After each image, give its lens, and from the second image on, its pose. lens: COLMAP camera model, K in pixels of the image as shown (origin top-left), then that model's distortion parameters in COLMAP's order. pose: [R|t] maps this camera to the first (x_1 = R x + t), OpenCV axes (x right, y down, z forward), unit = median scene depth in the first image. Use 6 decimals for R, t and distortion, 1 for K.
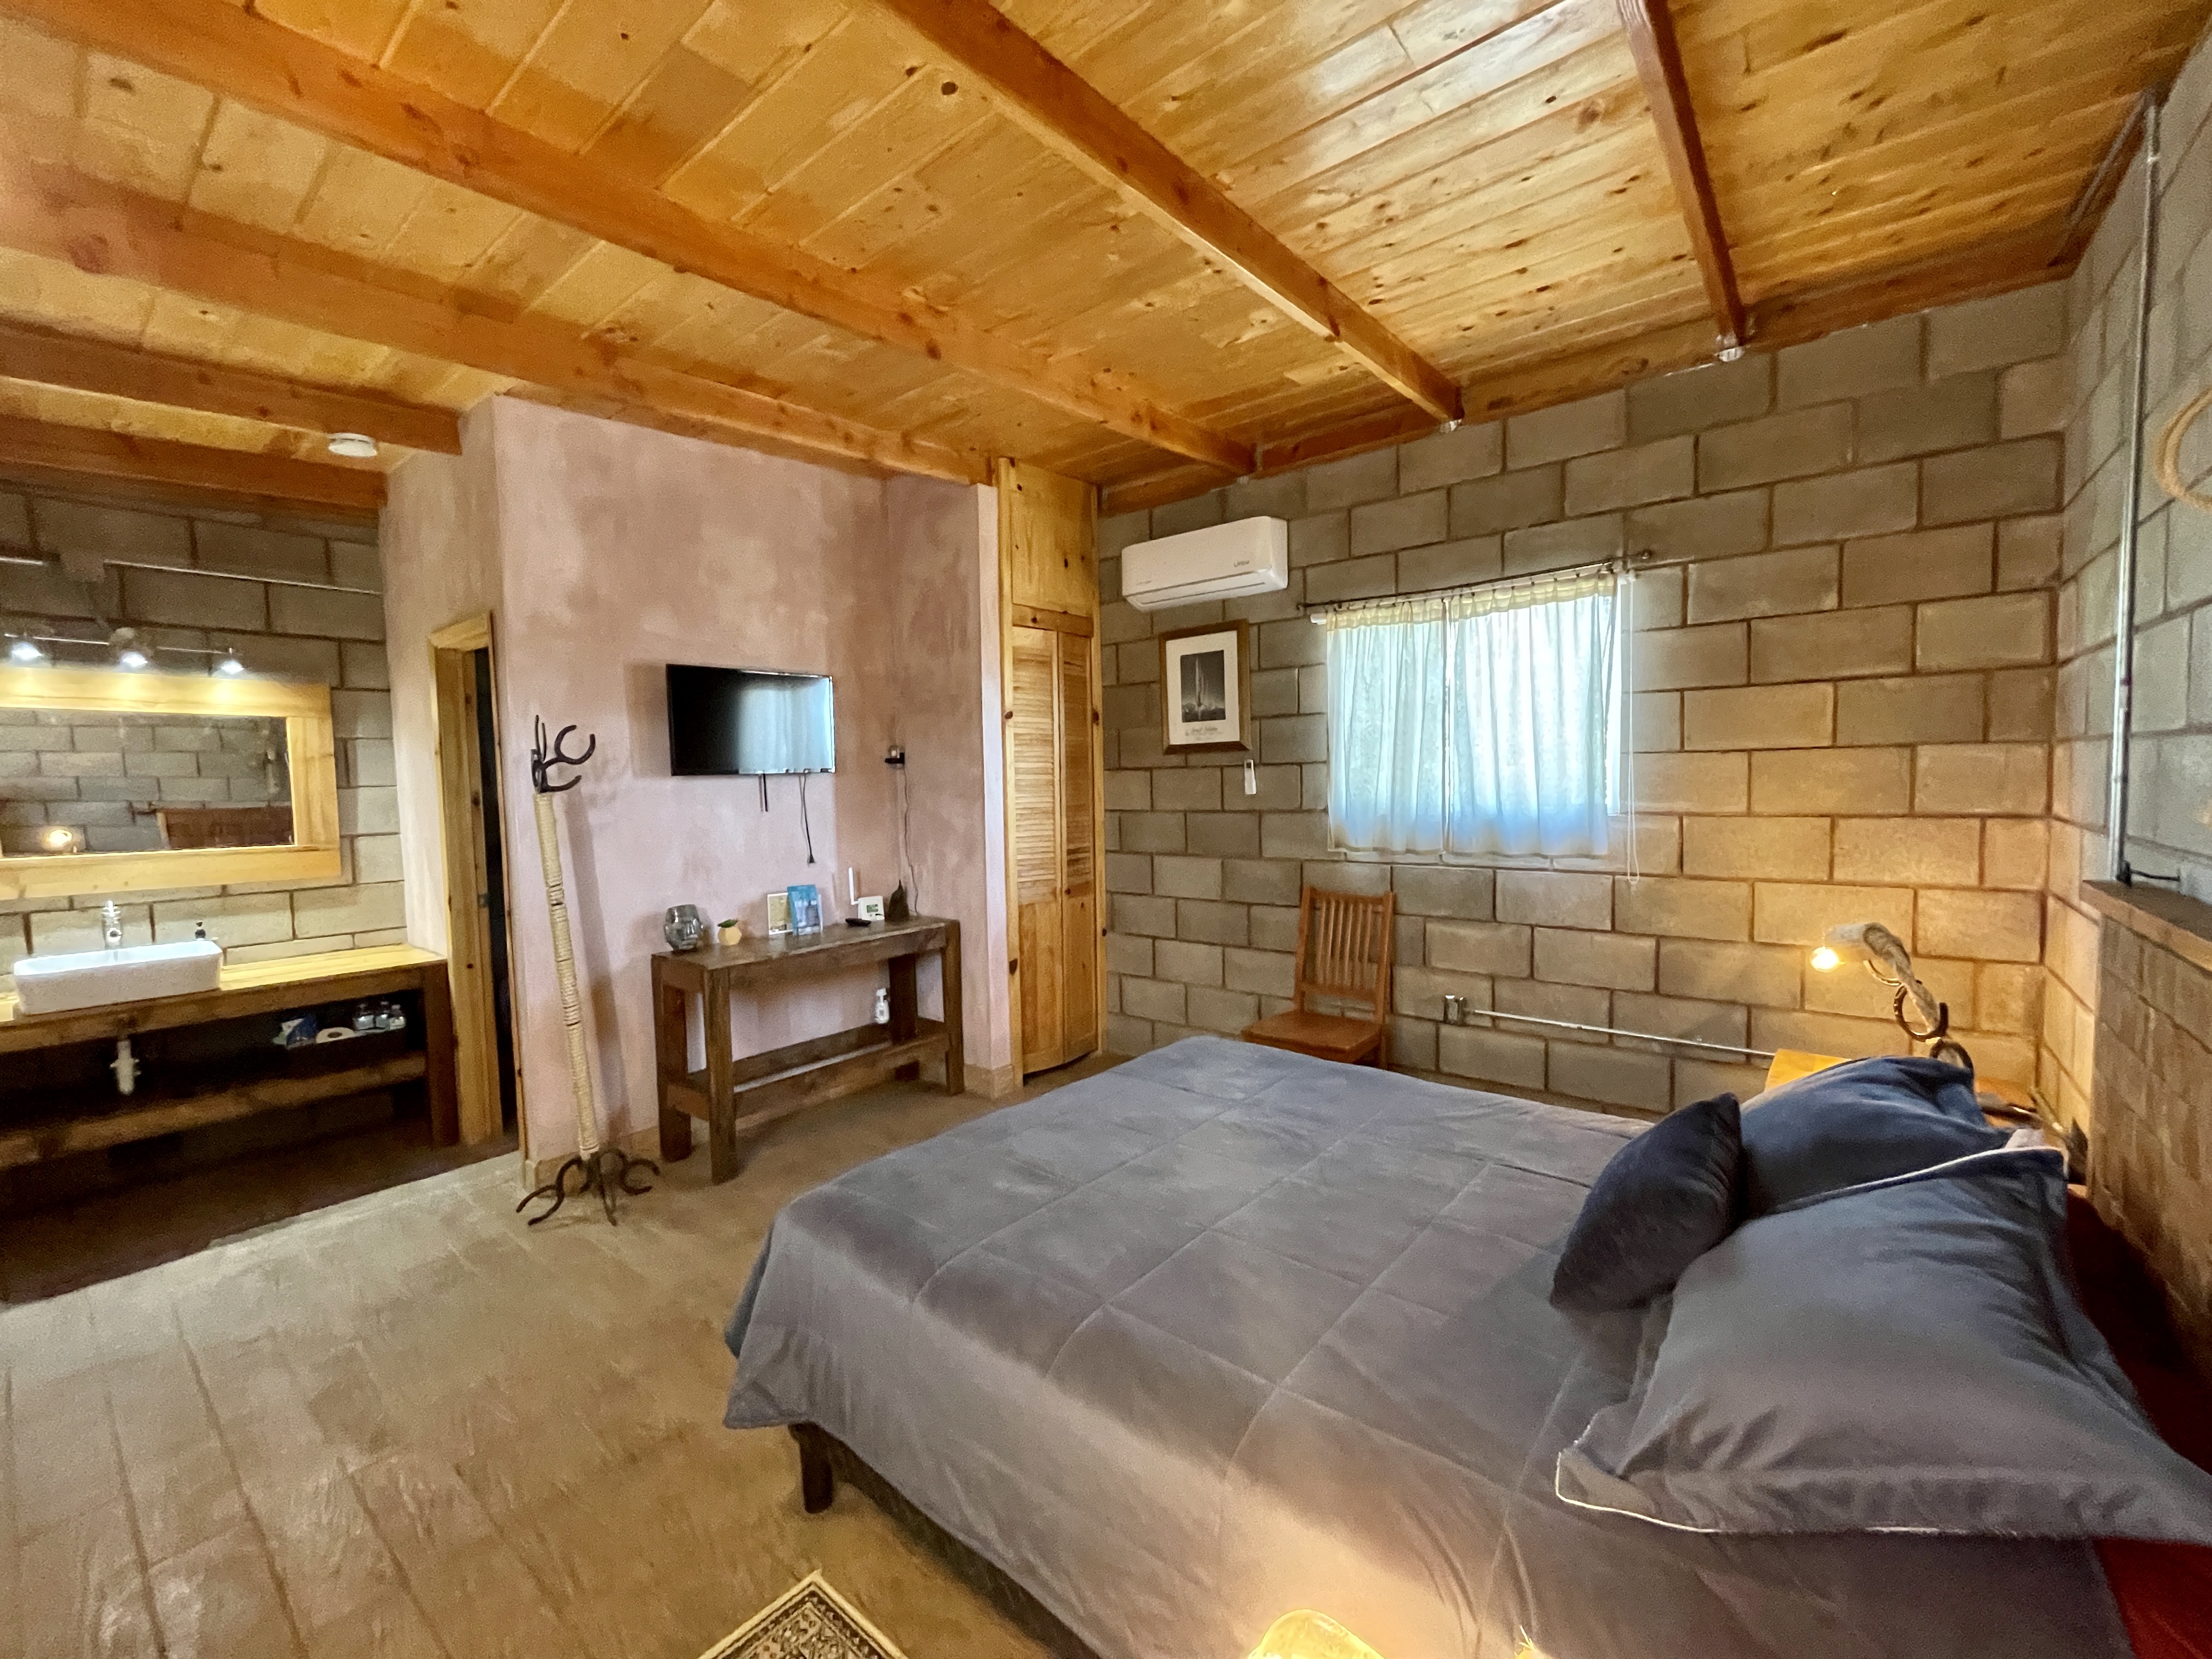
lens RADIAL K [[909.3, 0, 1096.0], [0, 909.3, 824.3], [0, 0, 1]] dist [0.004811, -0.000643]
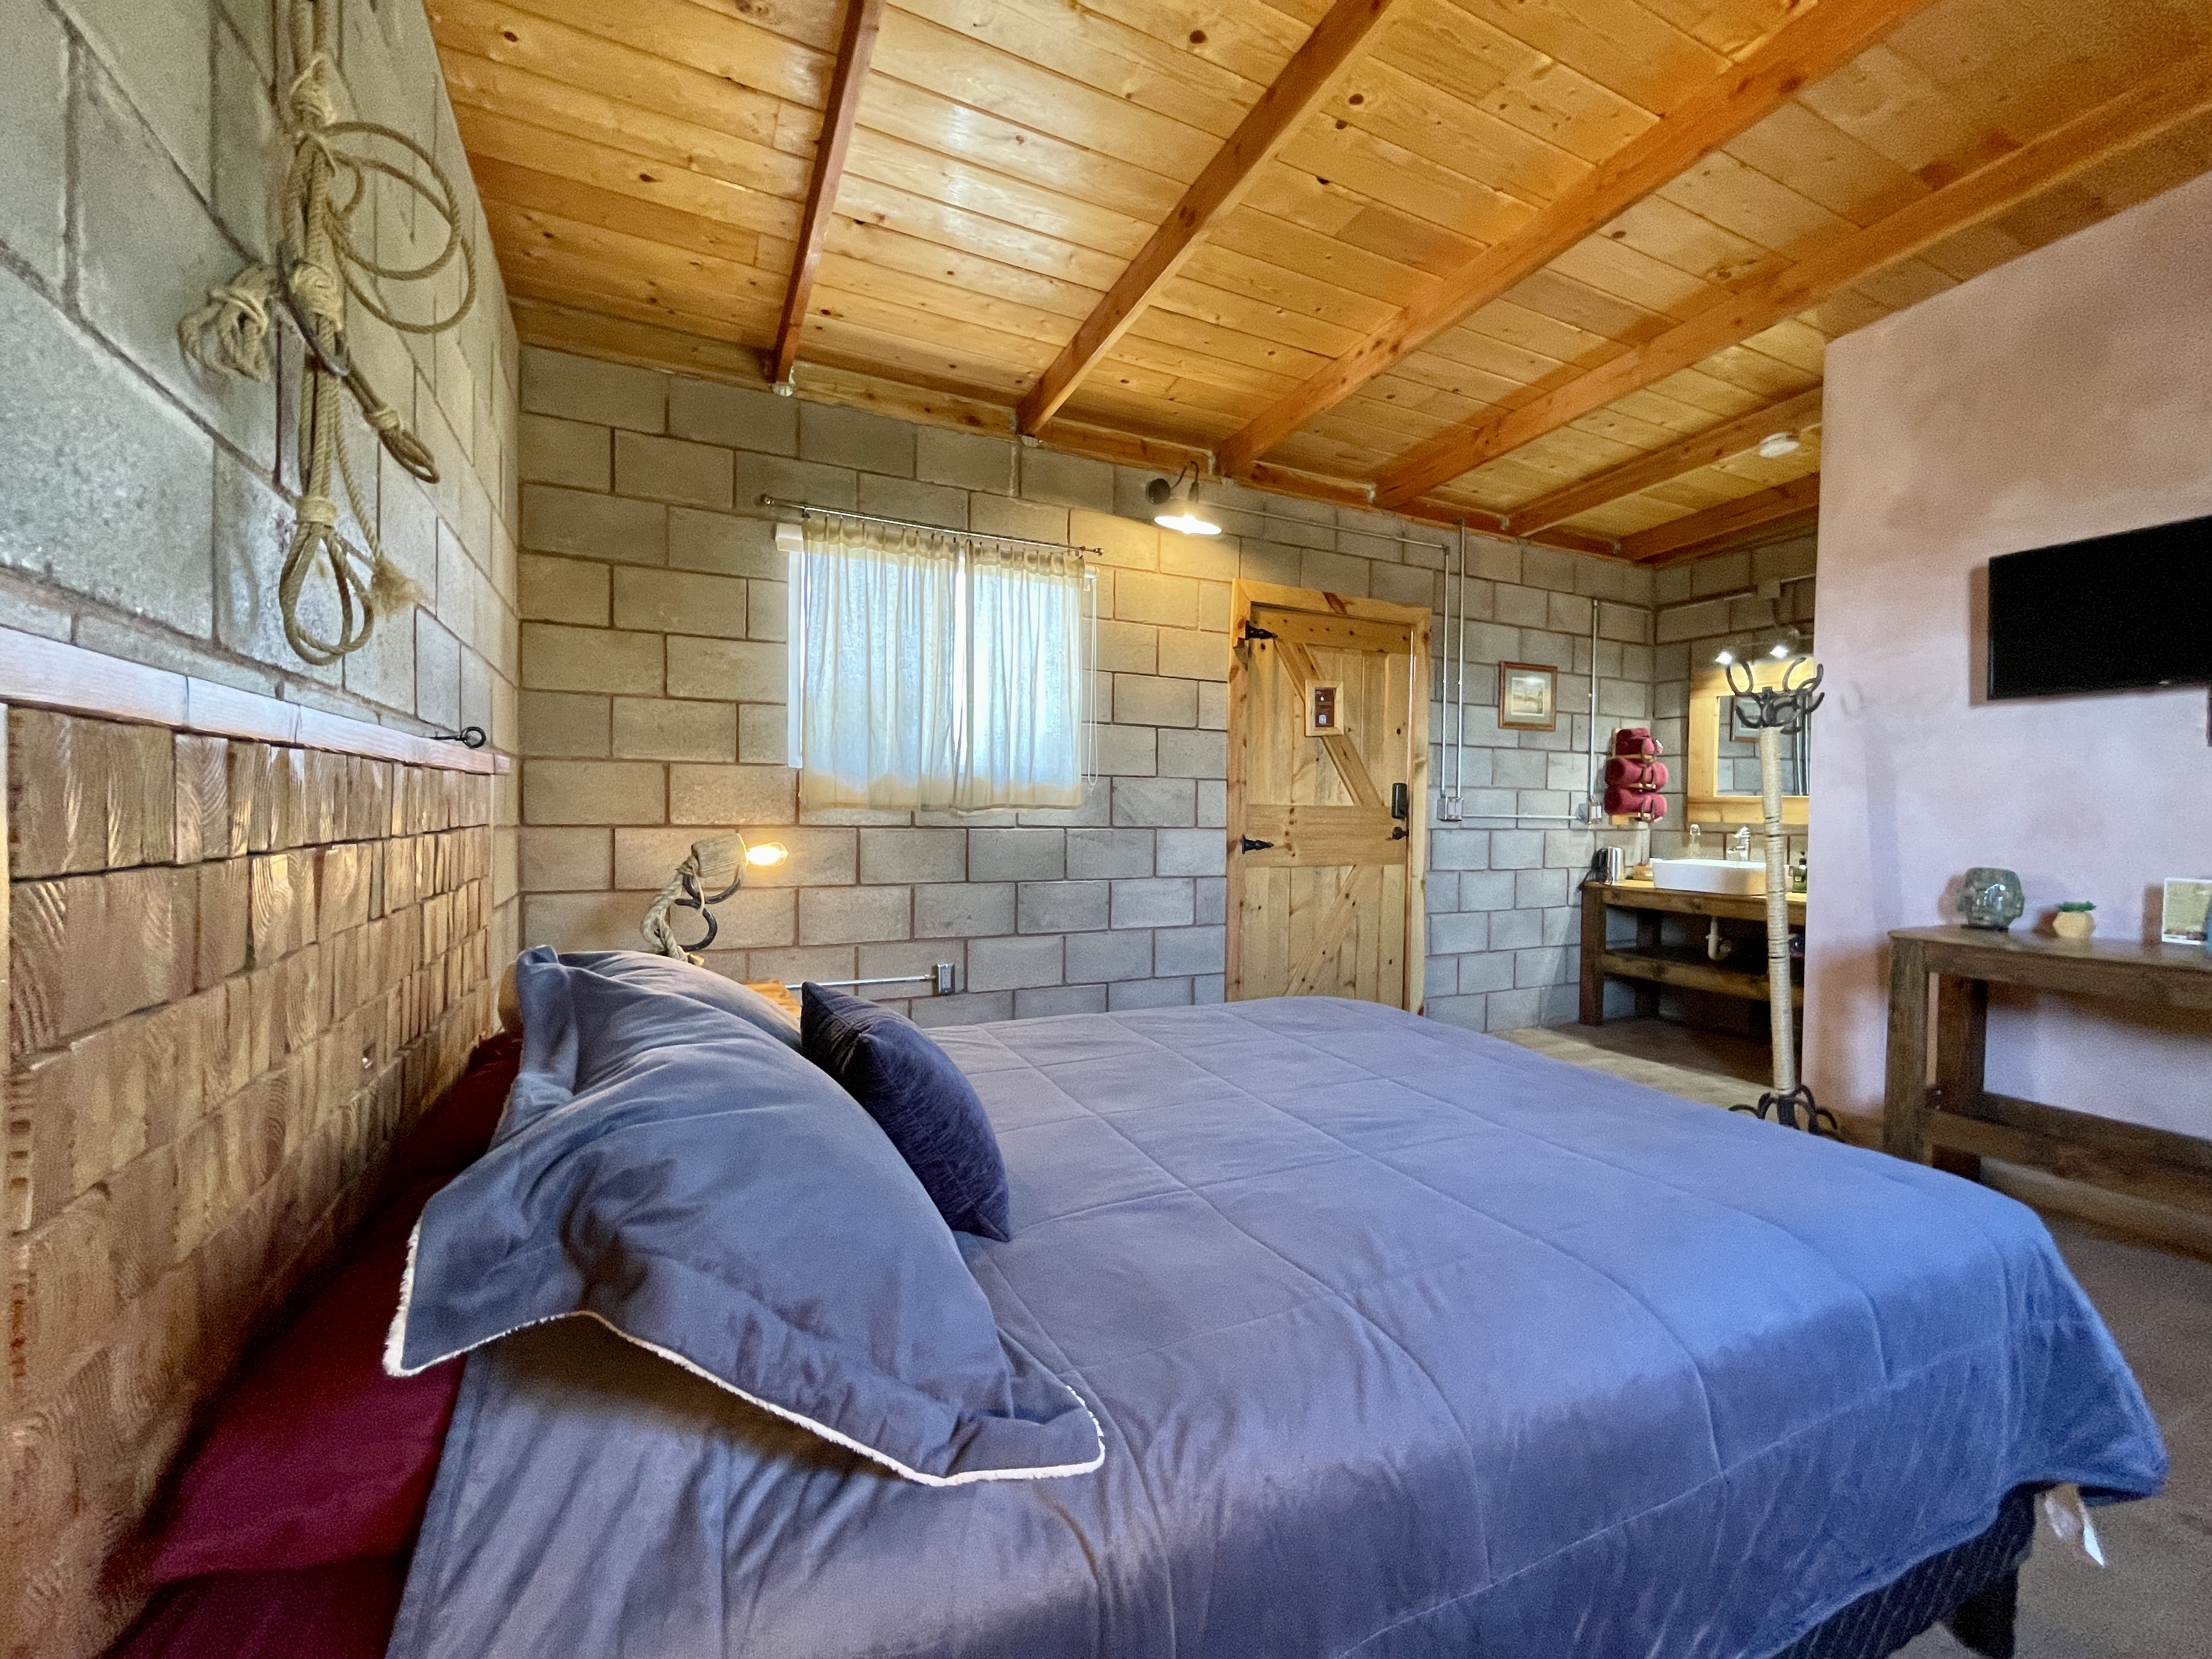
lens RADIAL K [[909.3, 0, 1115.4], [0, 909.3, 831.8], [0, 0, 1]] dist [0.004811, -0.000643]
pose [[-0.409129, 0.038460, -0.911666, 0.575182], [-0.047699, 0.996844, 0.063459, 0.046886], [0.911229, 0.069448, -0.406003, 0.665271]]
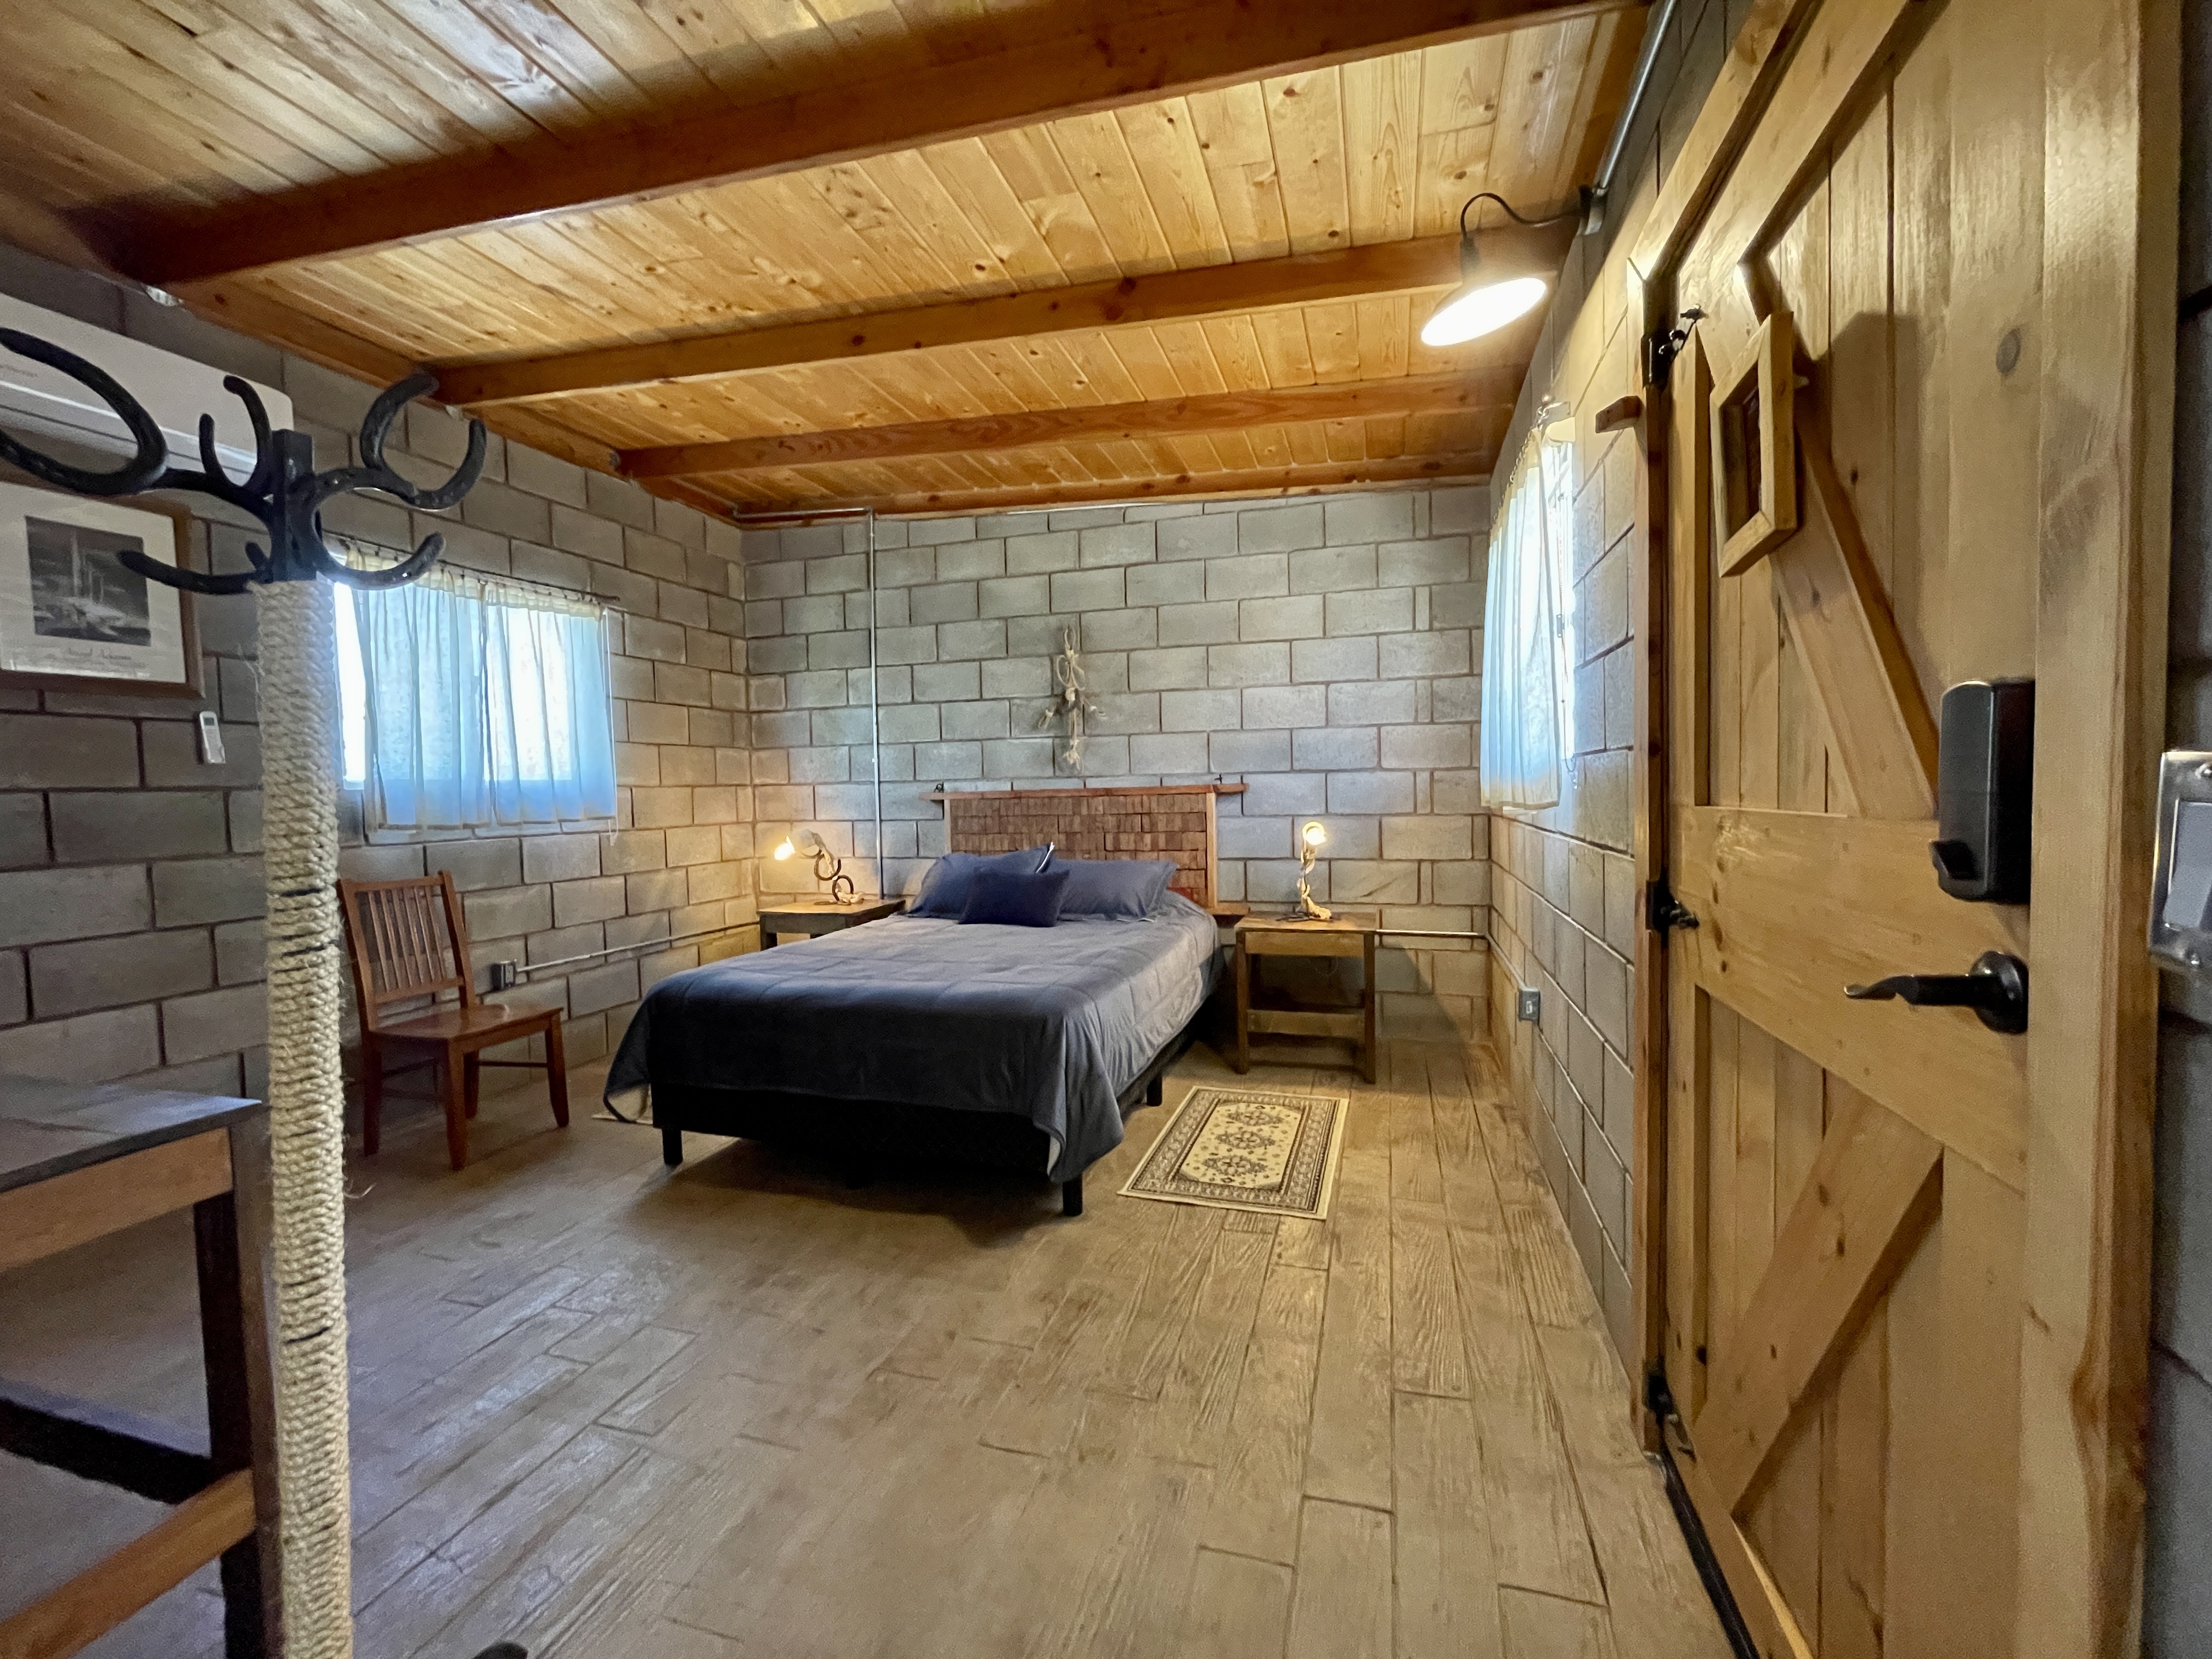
lens RADIAL K [[909.3, 0, 1114.3], [0, 909.3, 835.3], [0, 0, 1]] dist [0.004811, -0.000643]
pose [[-0.385791, -0.017446, 0.922421, -0.879428], [0.077447, 0.995680, 0.051222, 0.046624], [-0.919330, 0.091200, -0.382774, 0.770245]]
